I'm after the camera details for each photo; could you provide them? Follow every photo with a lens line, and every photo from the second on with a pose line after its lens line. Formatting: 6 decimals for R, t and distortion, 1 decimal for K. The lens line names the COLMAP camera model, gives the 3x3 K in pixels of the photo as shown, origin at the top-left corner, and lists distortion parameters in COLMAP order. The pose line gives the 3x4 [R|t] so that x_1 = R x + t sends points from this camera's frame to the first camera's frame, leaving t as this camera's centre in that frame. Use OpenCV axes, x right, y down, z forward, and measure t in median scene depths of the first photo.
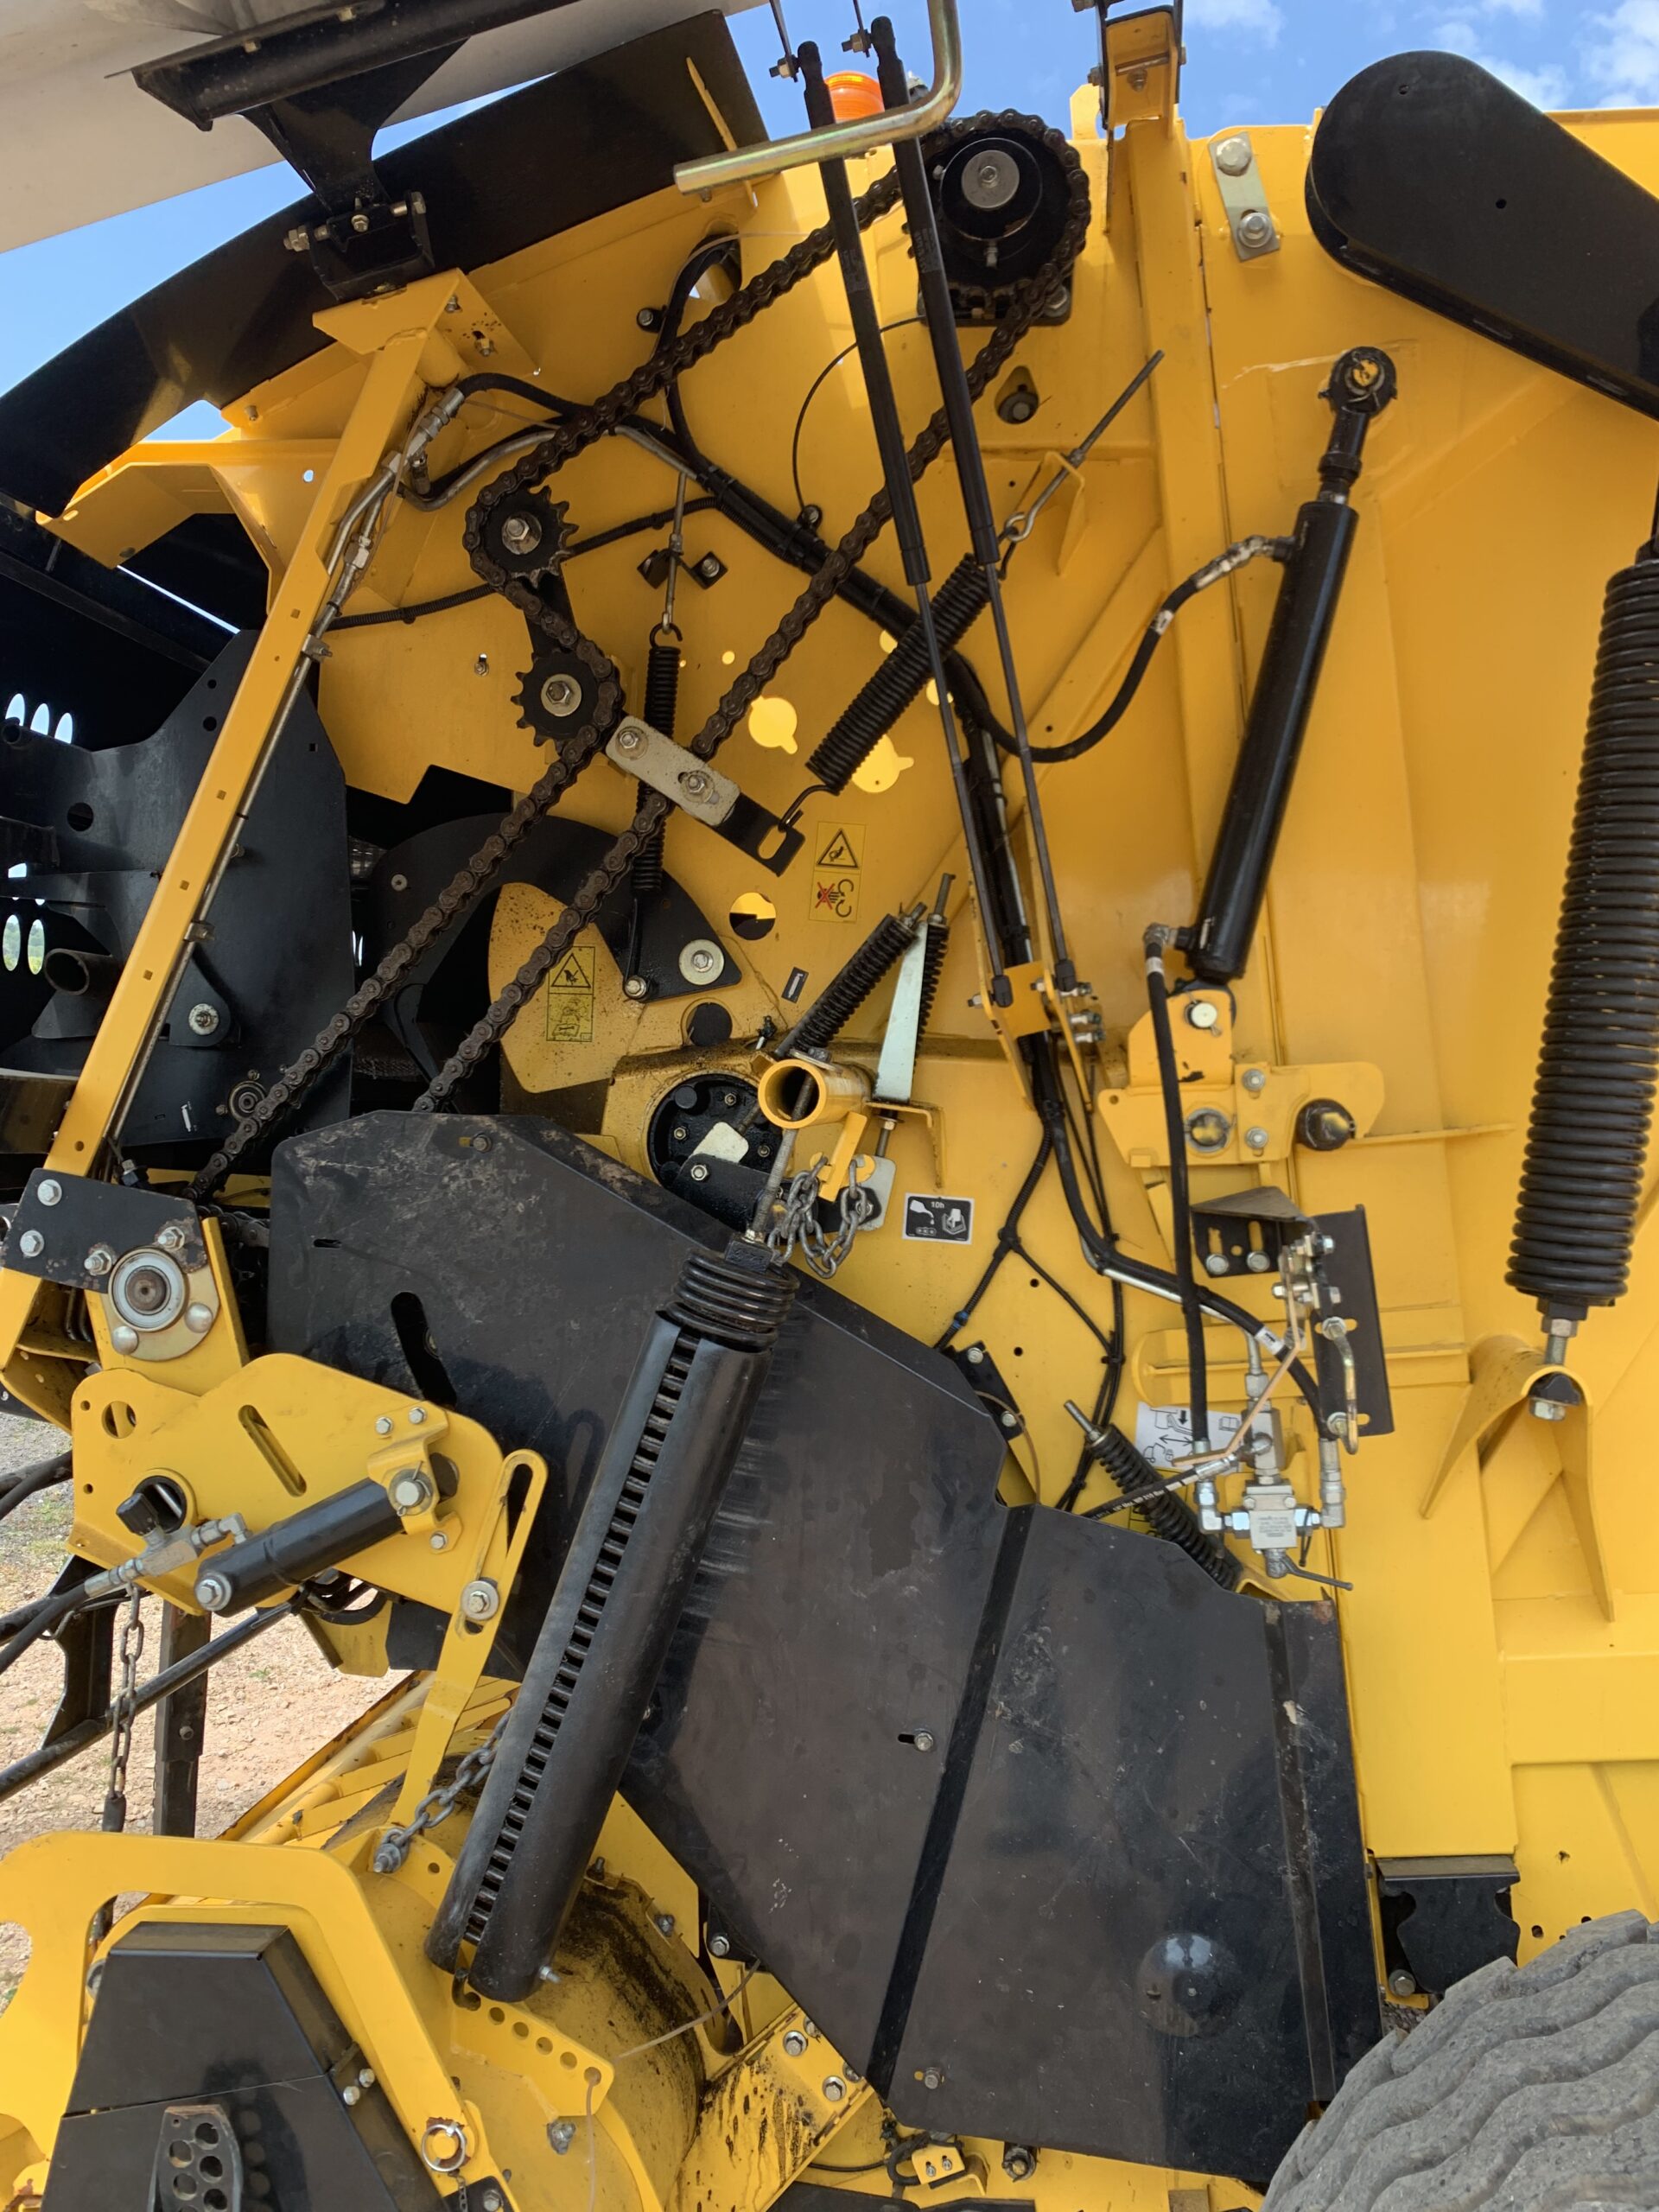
lens RADIAL K [[1757.3, 0, 829.7], [0, 1757.3, 1071.8], [0, 0, 1]] dist [0.132312, -0.209922]
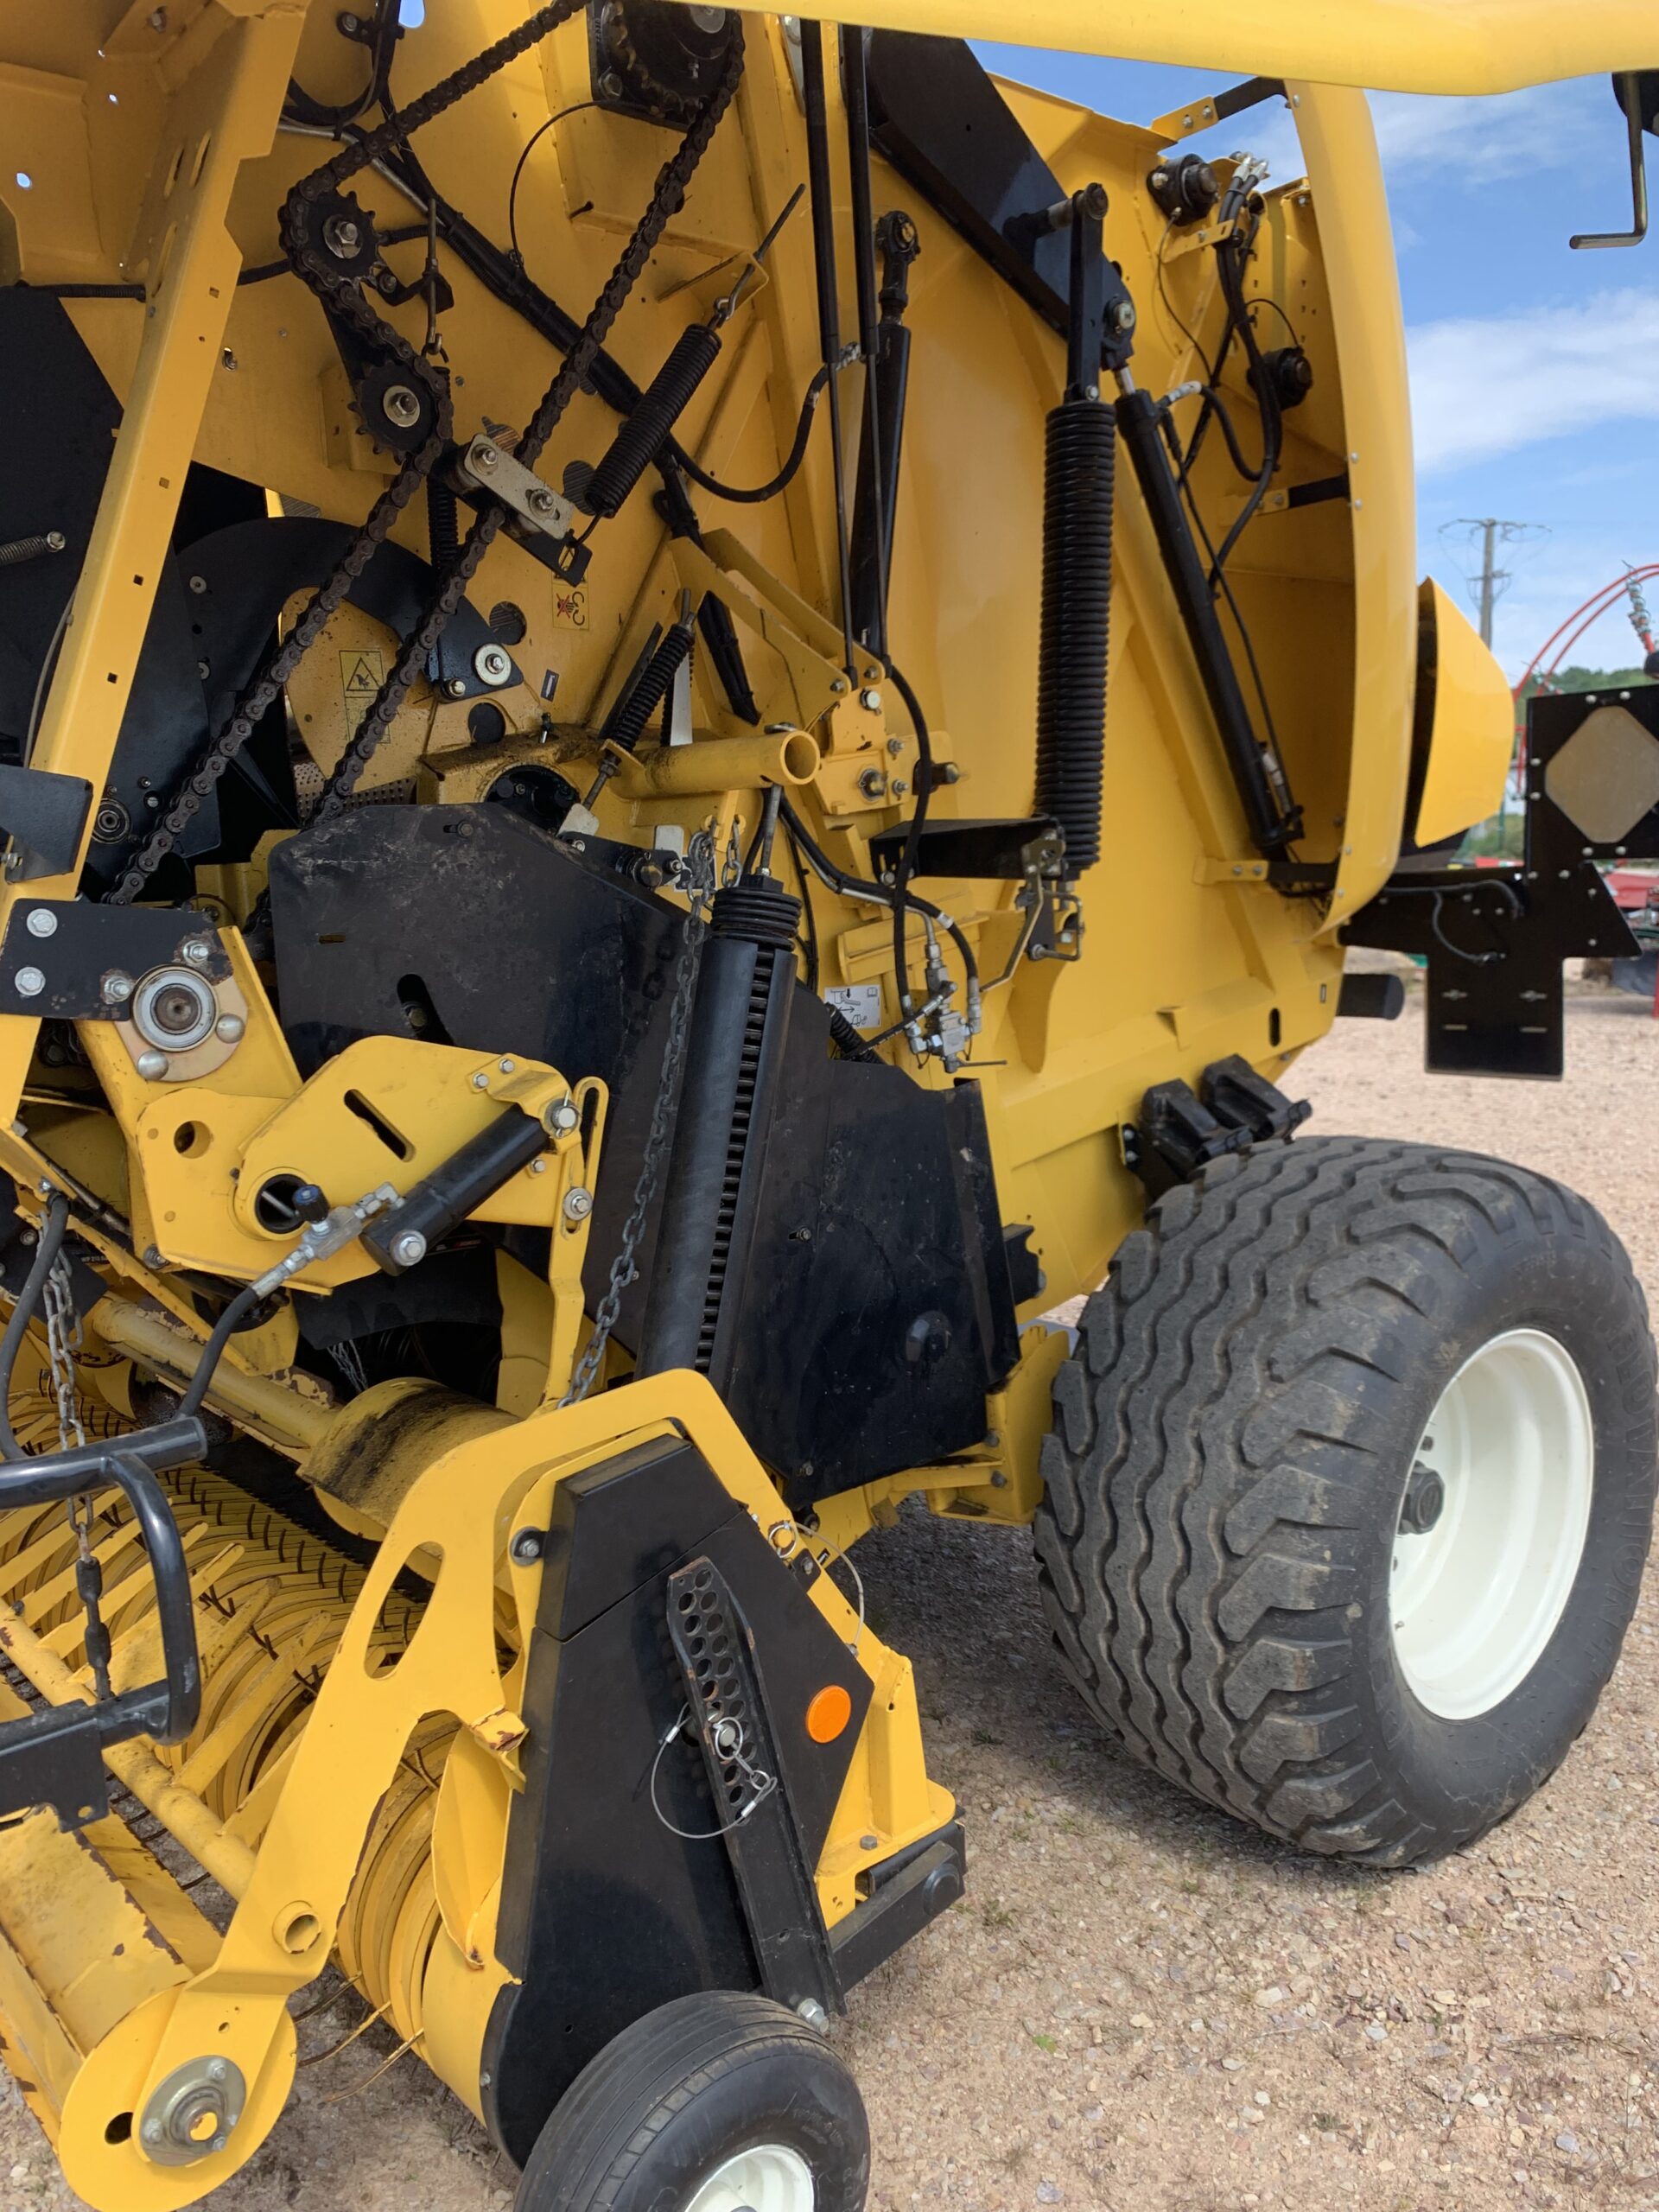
lens RADIAL K [[1708.0, 0, 829.5], [0, 1708.0, 1106.0], [0, 0, 1]] dist [0.022961, -0.070834]
pose [[0.649124, -0.191177, 0.736268, -0.852312], [0.072807, 0.979074, 0.190034, 0.022804], [-0.757191, -0.069750, 0.649459, 0.116914]]
